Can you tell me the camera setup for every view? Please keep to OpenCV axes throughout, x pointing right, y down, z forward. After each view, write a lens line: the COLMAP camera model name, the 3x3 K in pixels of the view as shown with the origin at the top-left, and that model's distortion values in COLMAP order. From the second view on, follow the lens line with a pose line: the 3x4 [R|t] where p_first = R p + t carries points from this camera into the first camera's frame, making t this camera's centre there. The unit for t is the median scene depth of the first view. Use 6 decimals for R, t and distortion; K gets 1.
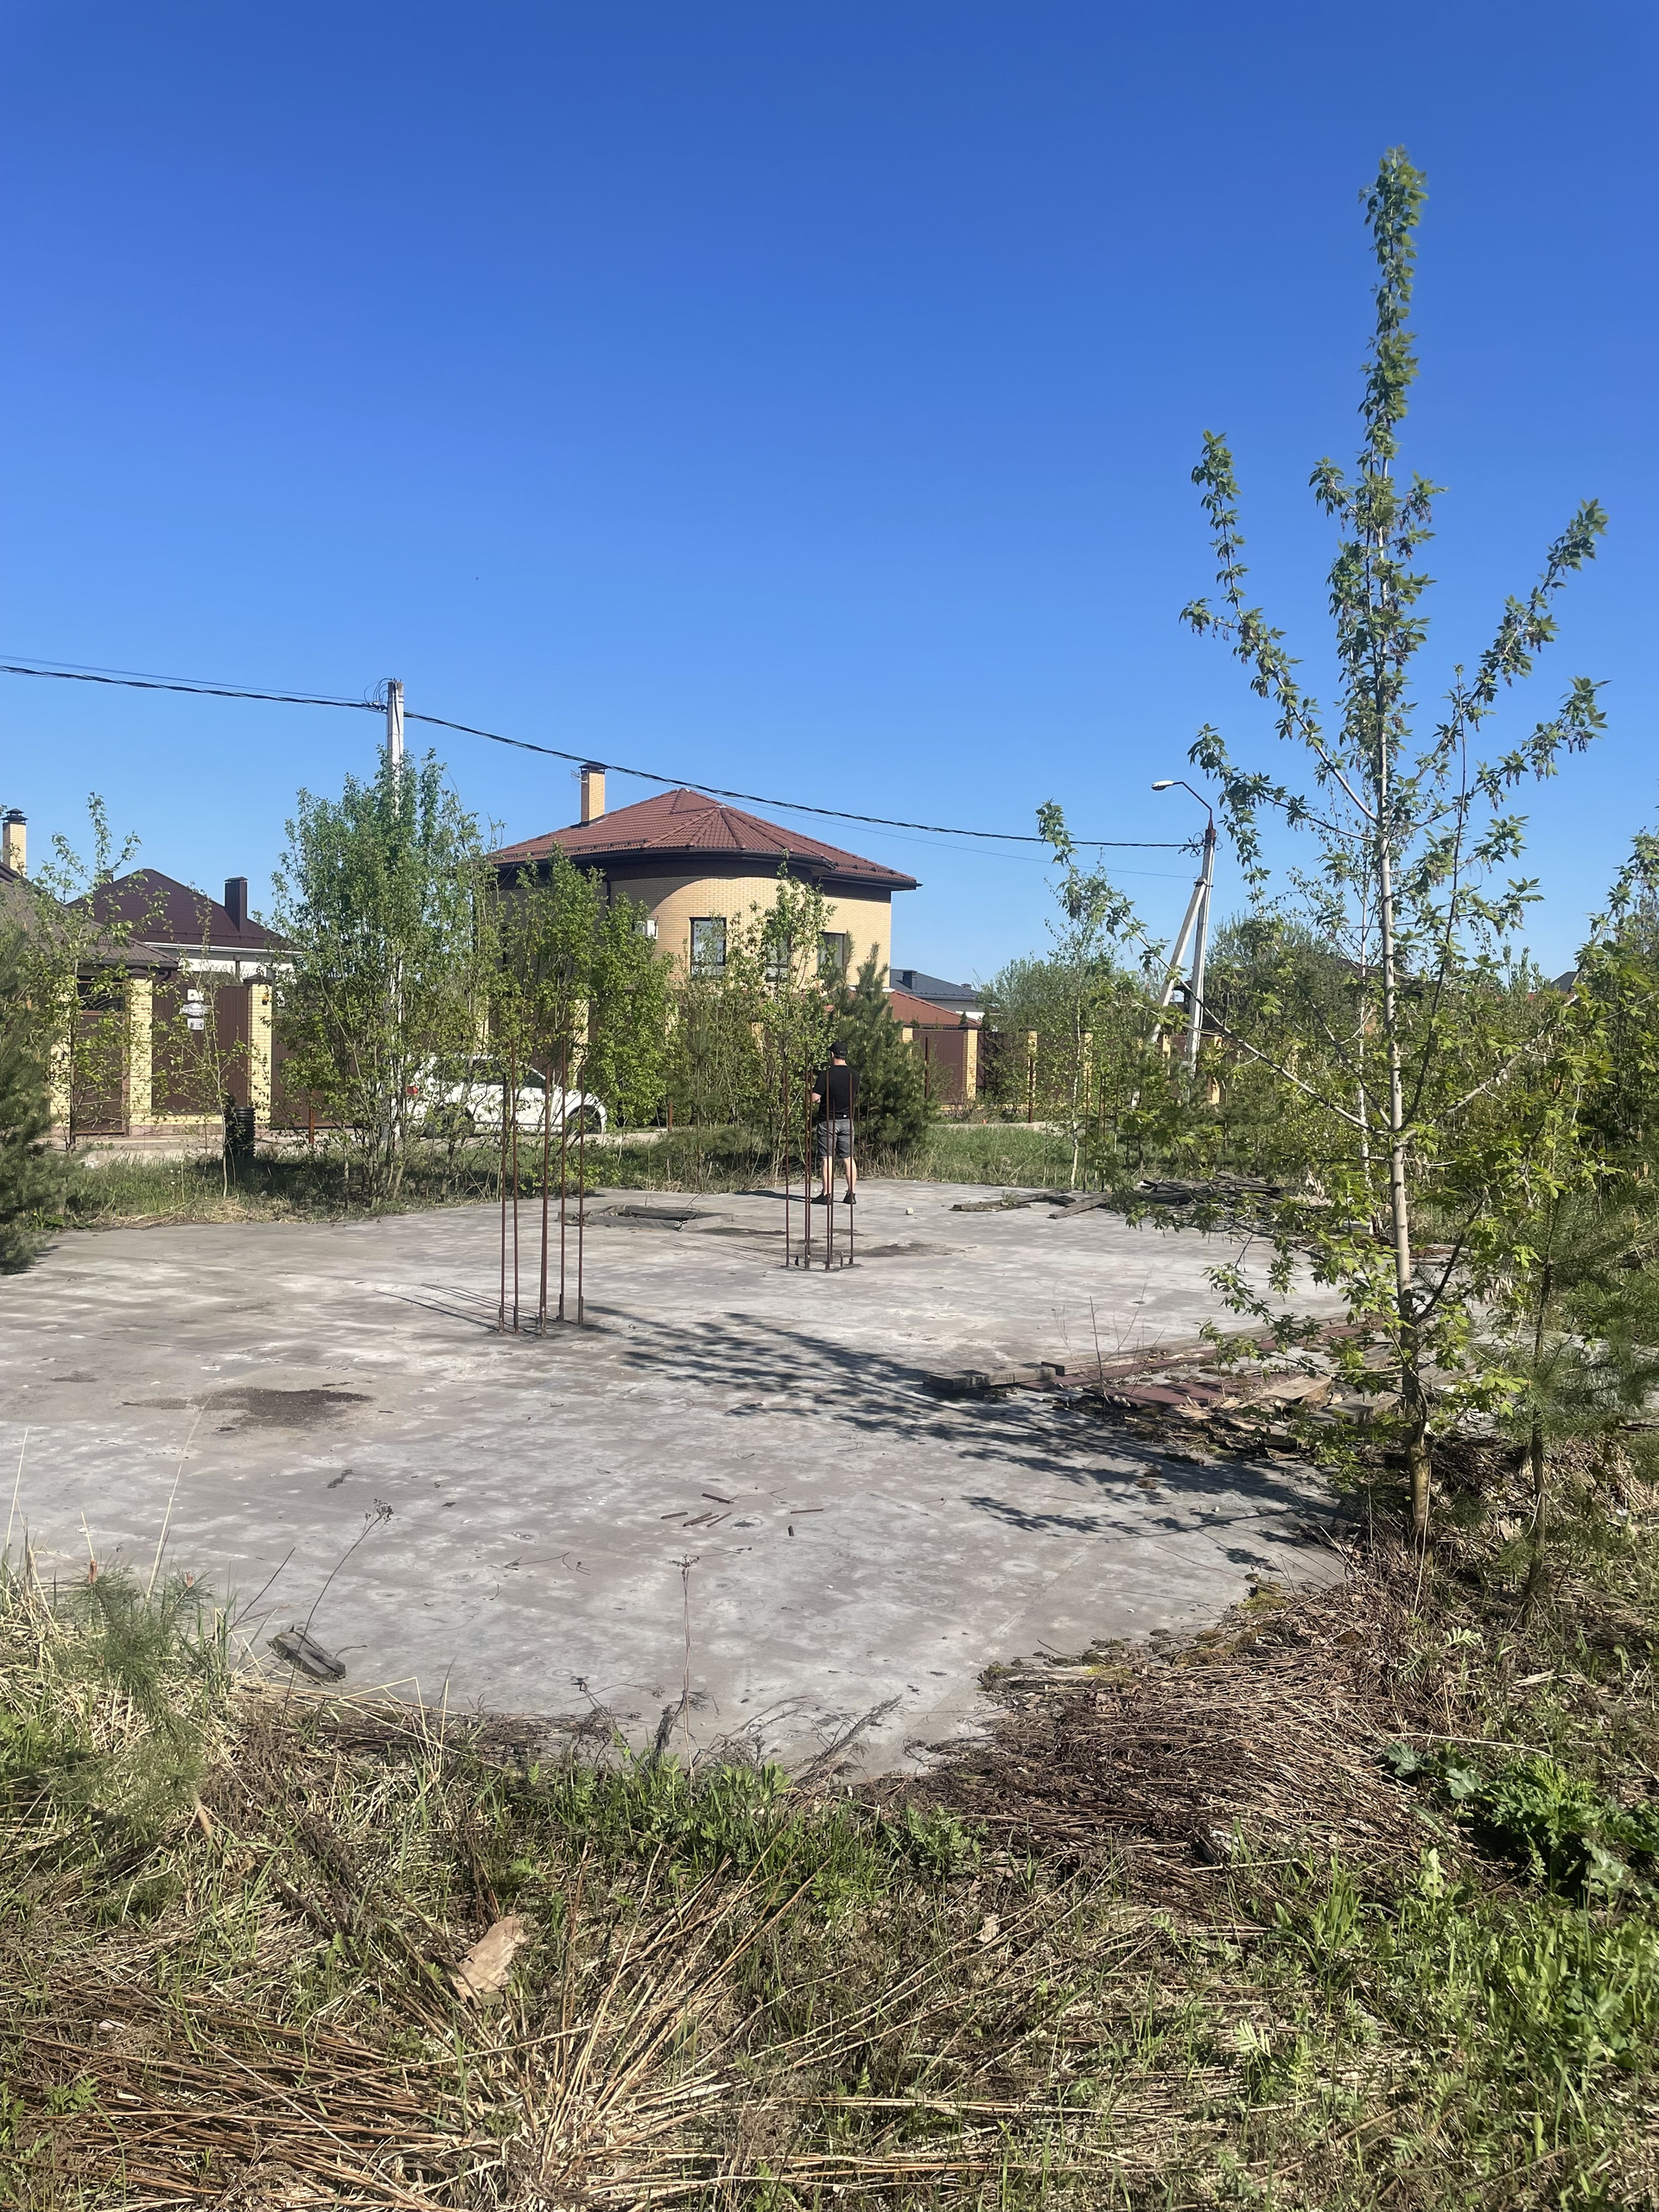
lens RADIAL K [[1681.4, 0, 840.0], [0, 1681.4, 1093.8], [0, 0, 1]] dist [0.088827, -0.106497]
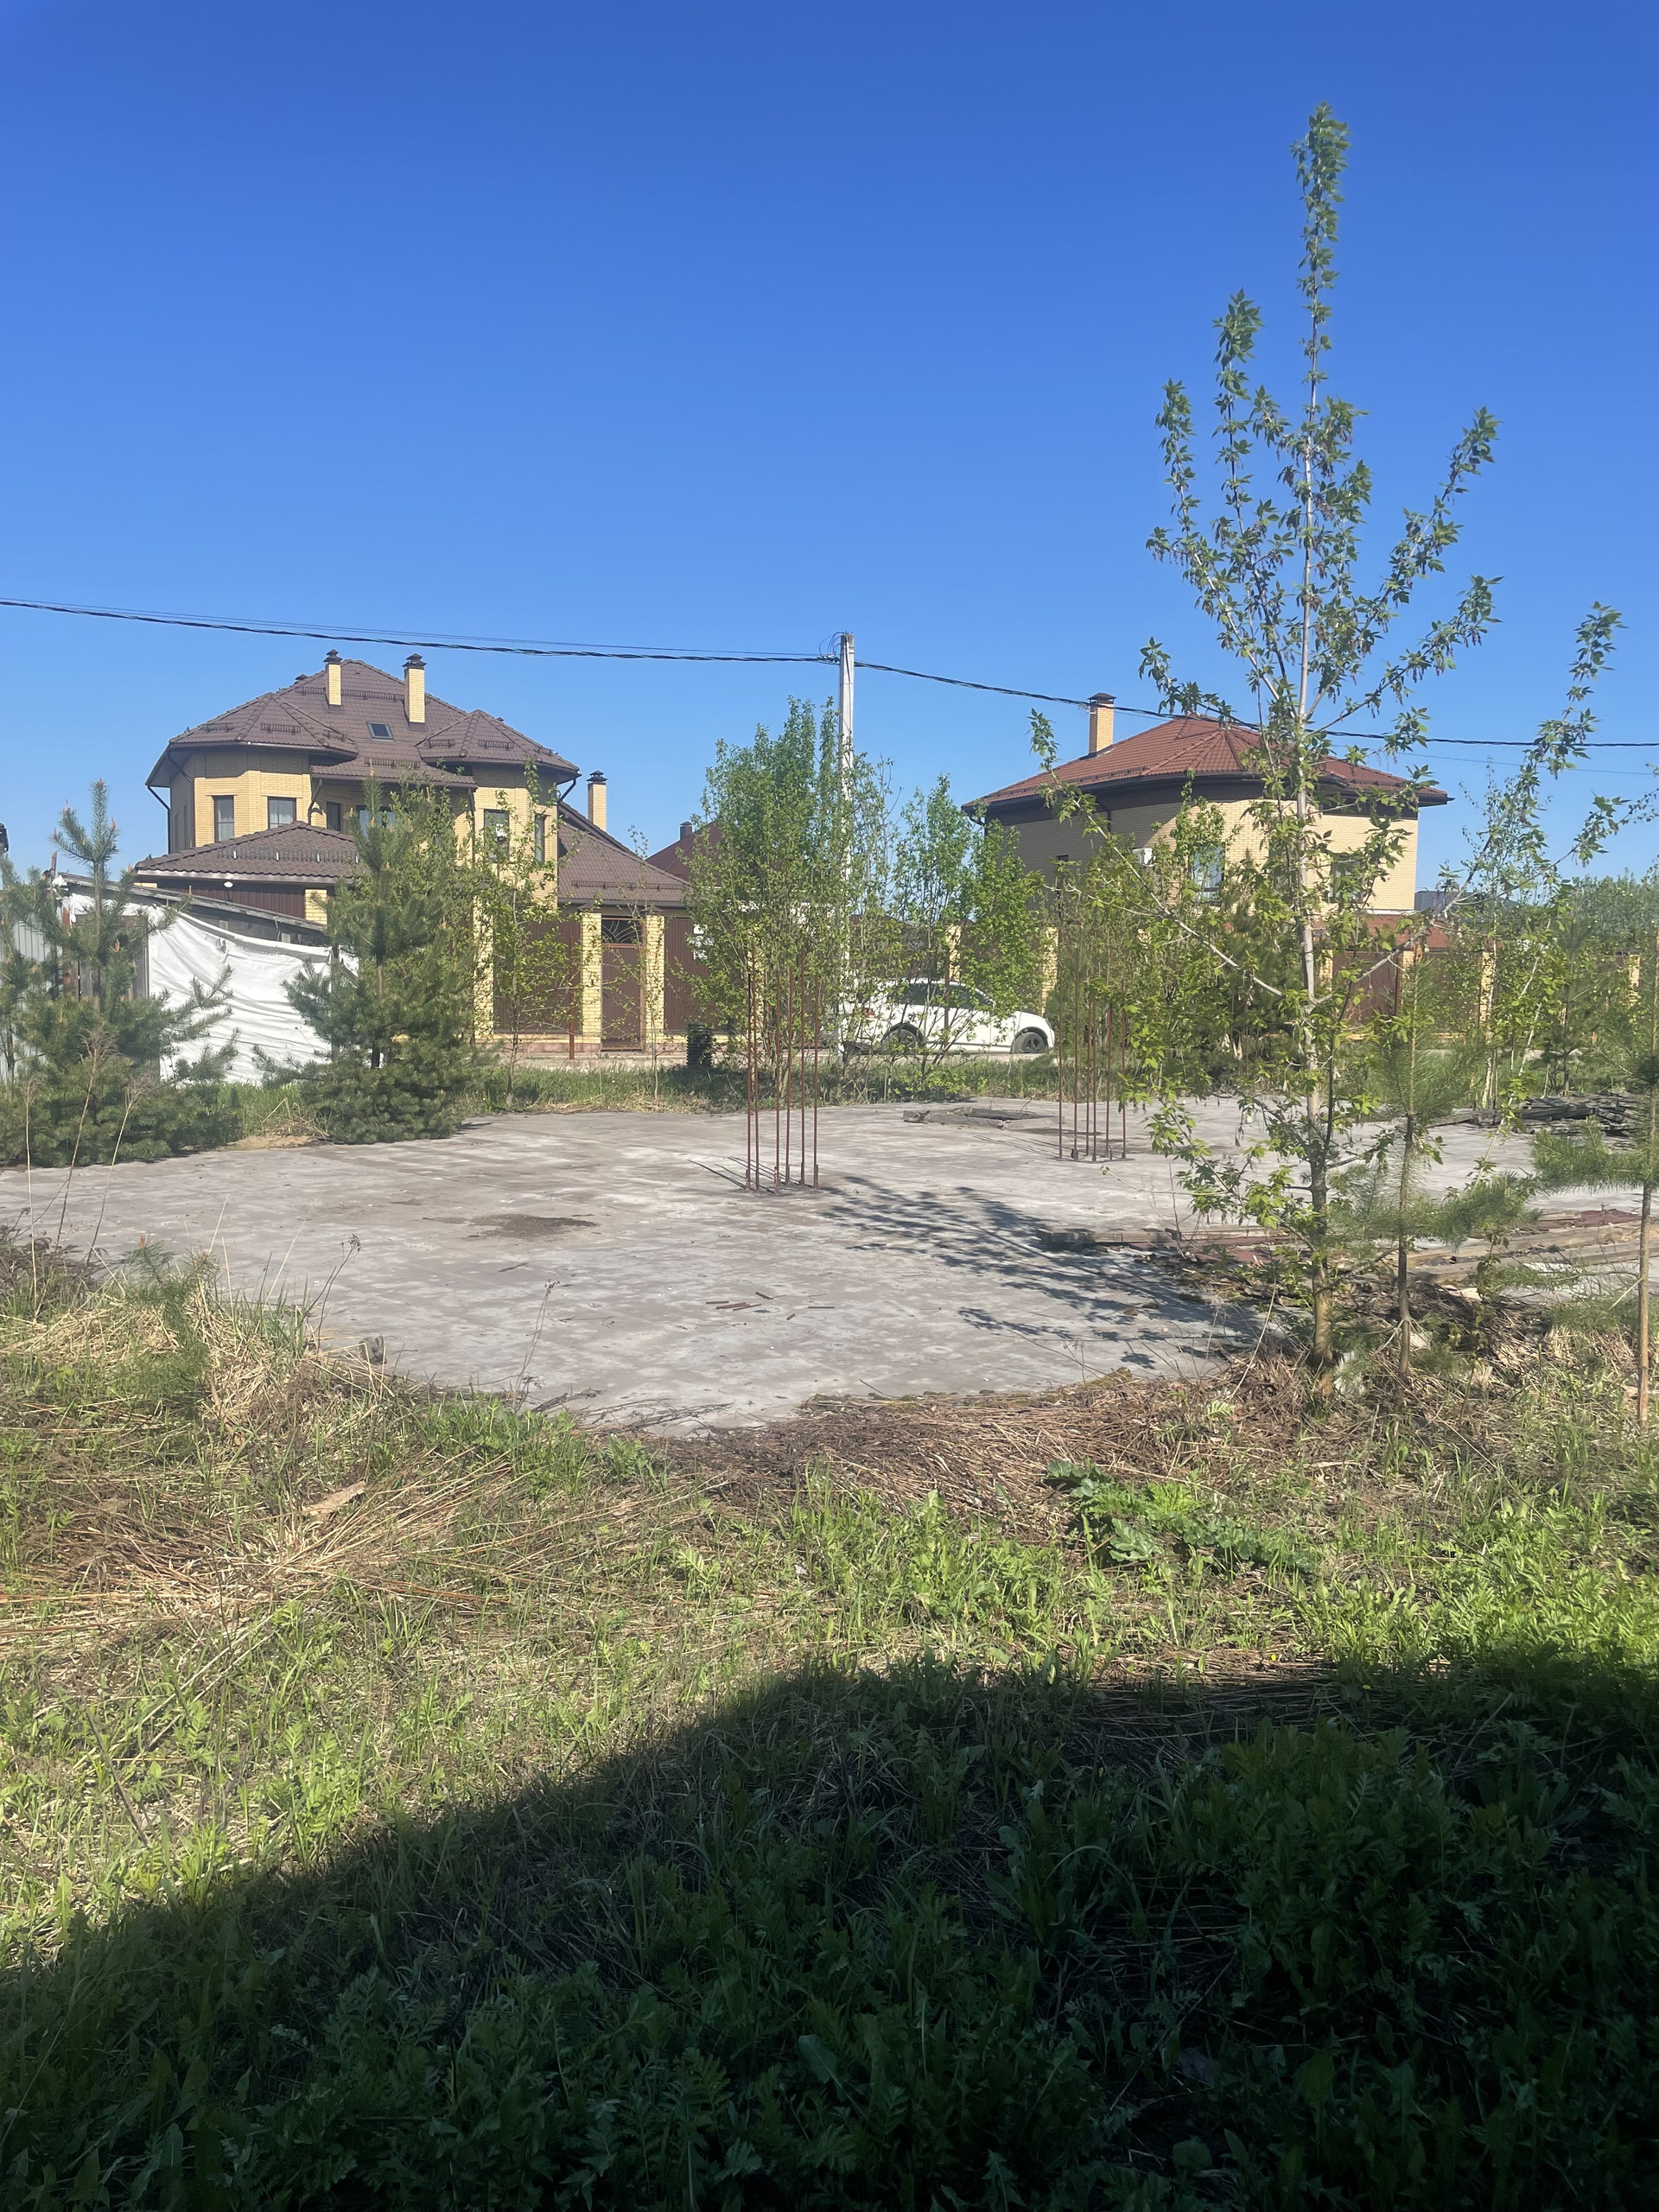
lens RADIAL K [[1681.4, 0, 822.4], [0, 1681.4, 1098.4], [0, 0, 1]] dist [0.088827, -0.106497]
pose [[0.941424, 0.018219, -0.336732, 0.407658], [-0.004572, 0.999137, 0.041278, 0.043427], [0.337194, -0.037321, 0.940695, -0.165067]]
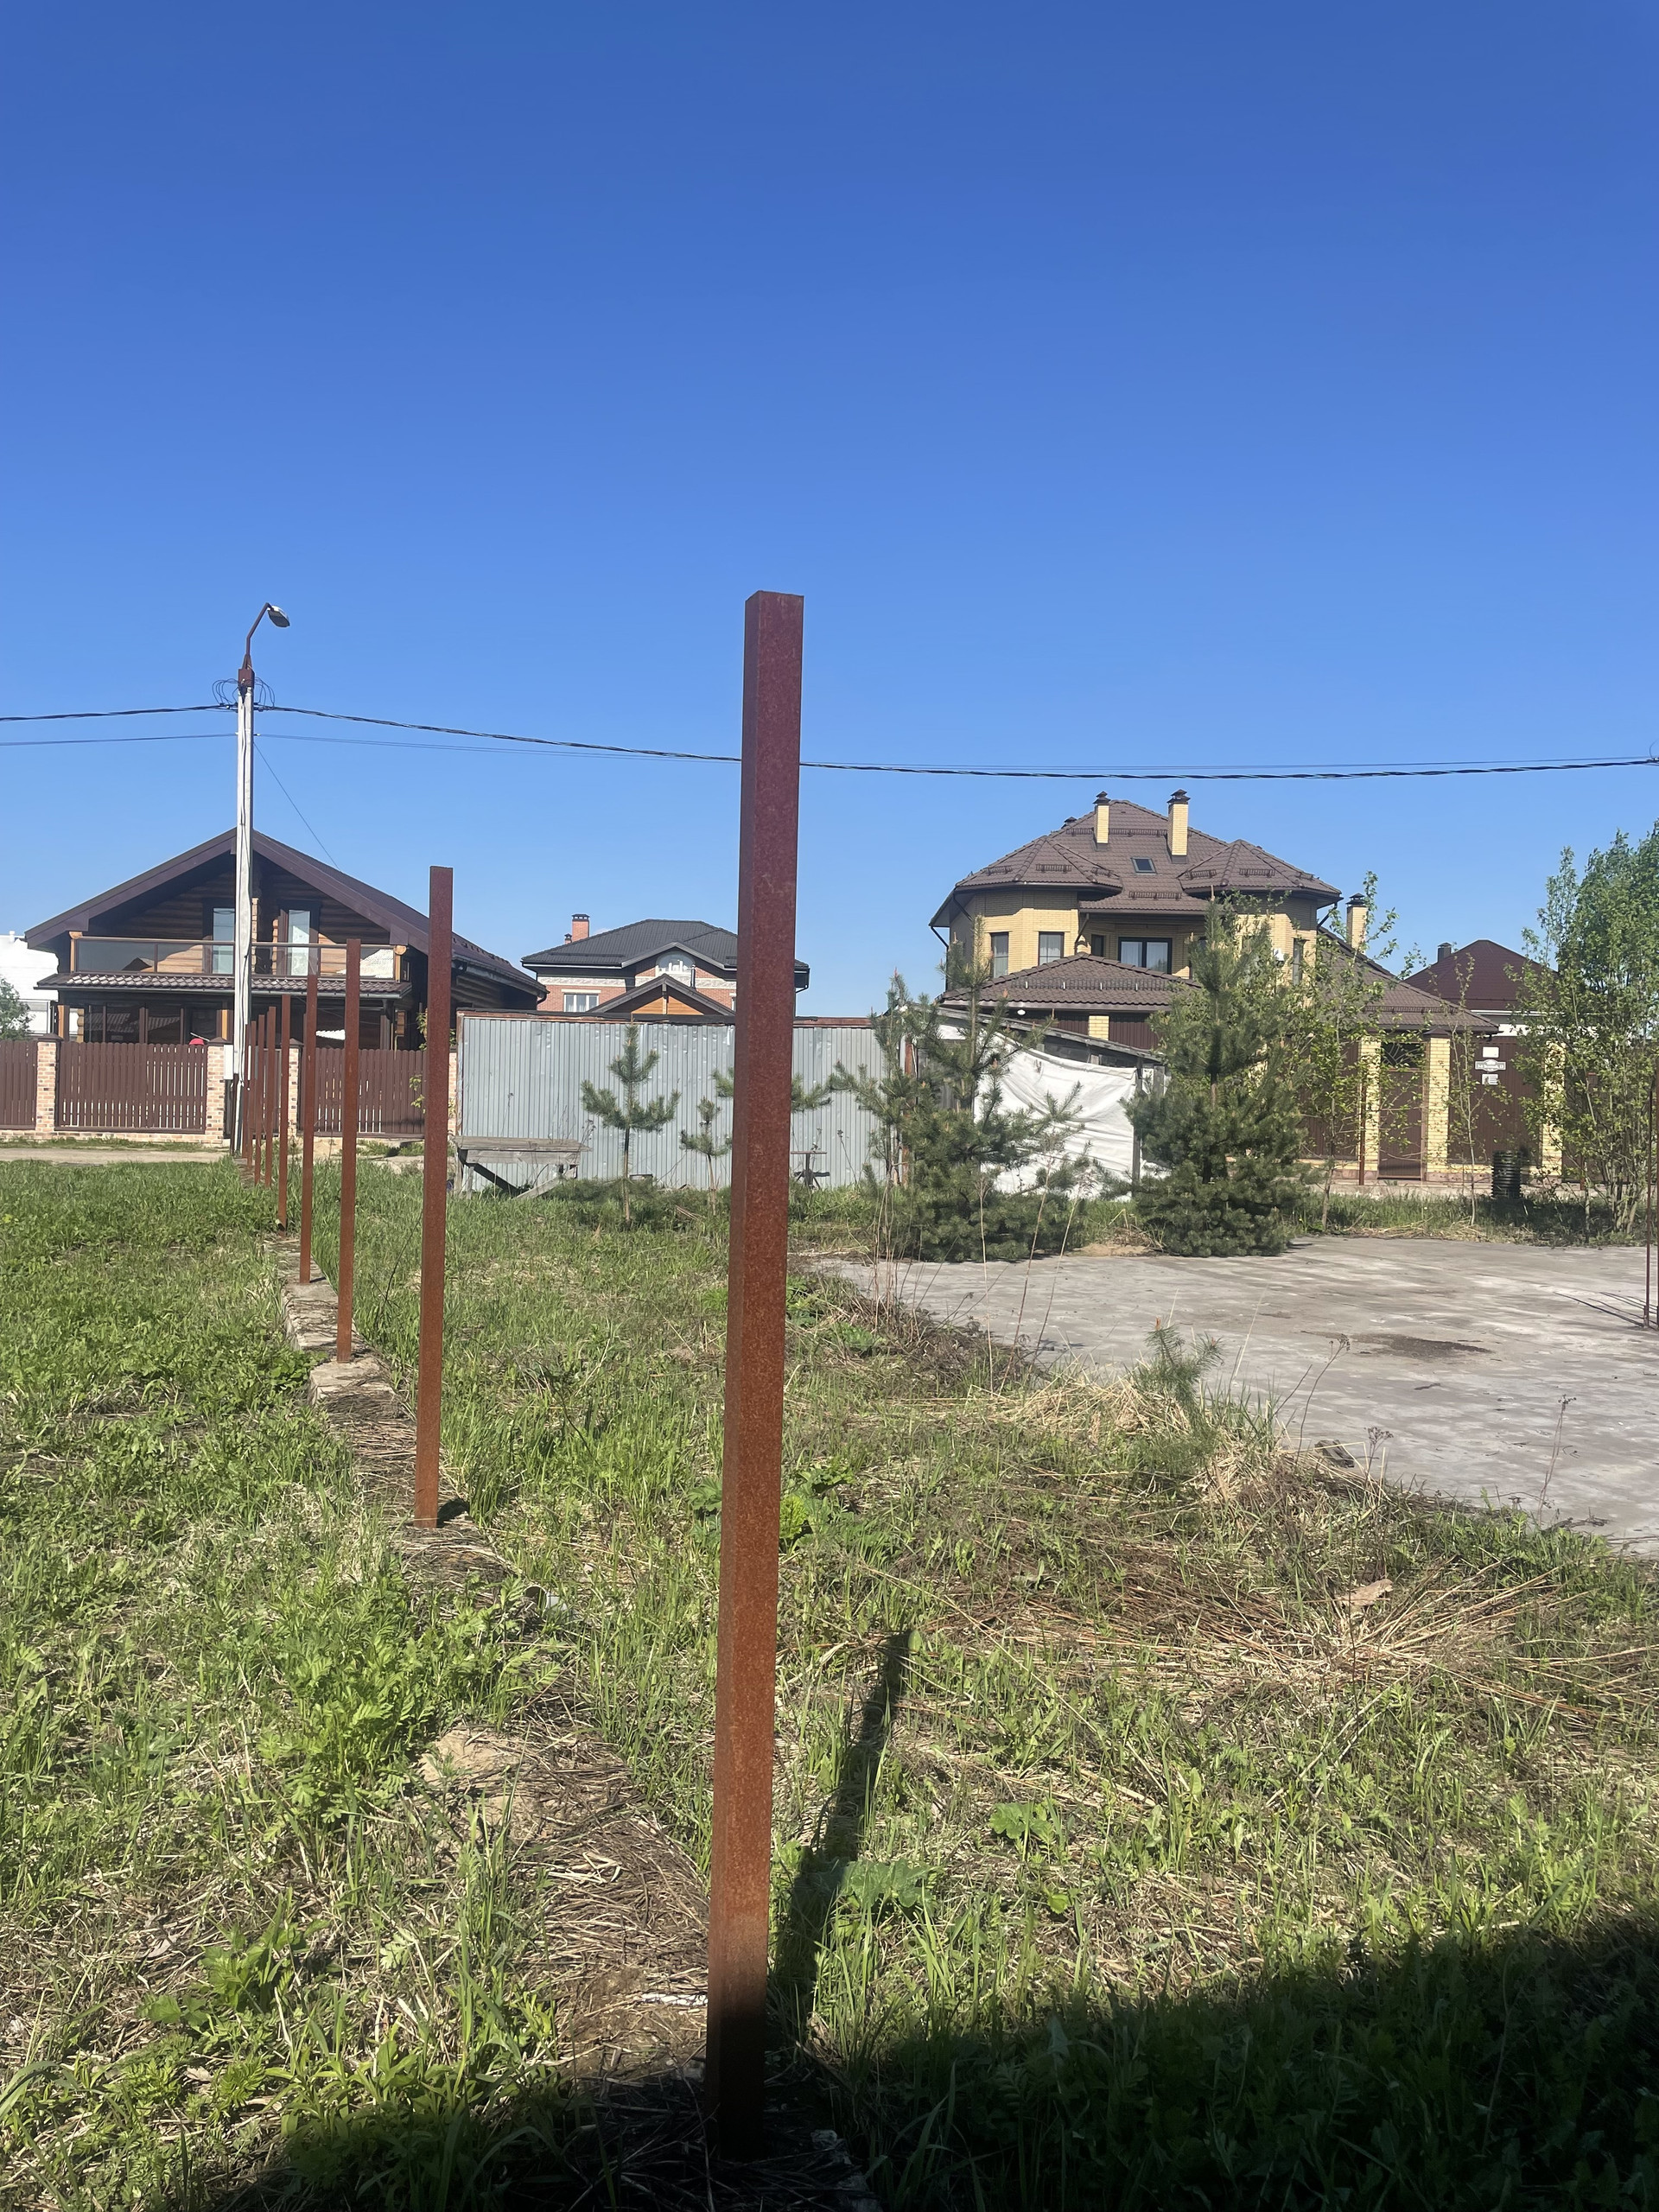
lens RADIAL K [[1681.4, 0, 840.7], [0, 1681.4, 1096.3], [0, 0, 1]] dist [0.088827, -0.106497]
pose [[0.727666, 0.002418, -0.685927, 0.290024], [-0.029897, 0.999155, -0.028194, 0.061841], [0.685280, 0.041023, 0.727124, -0.273776]]
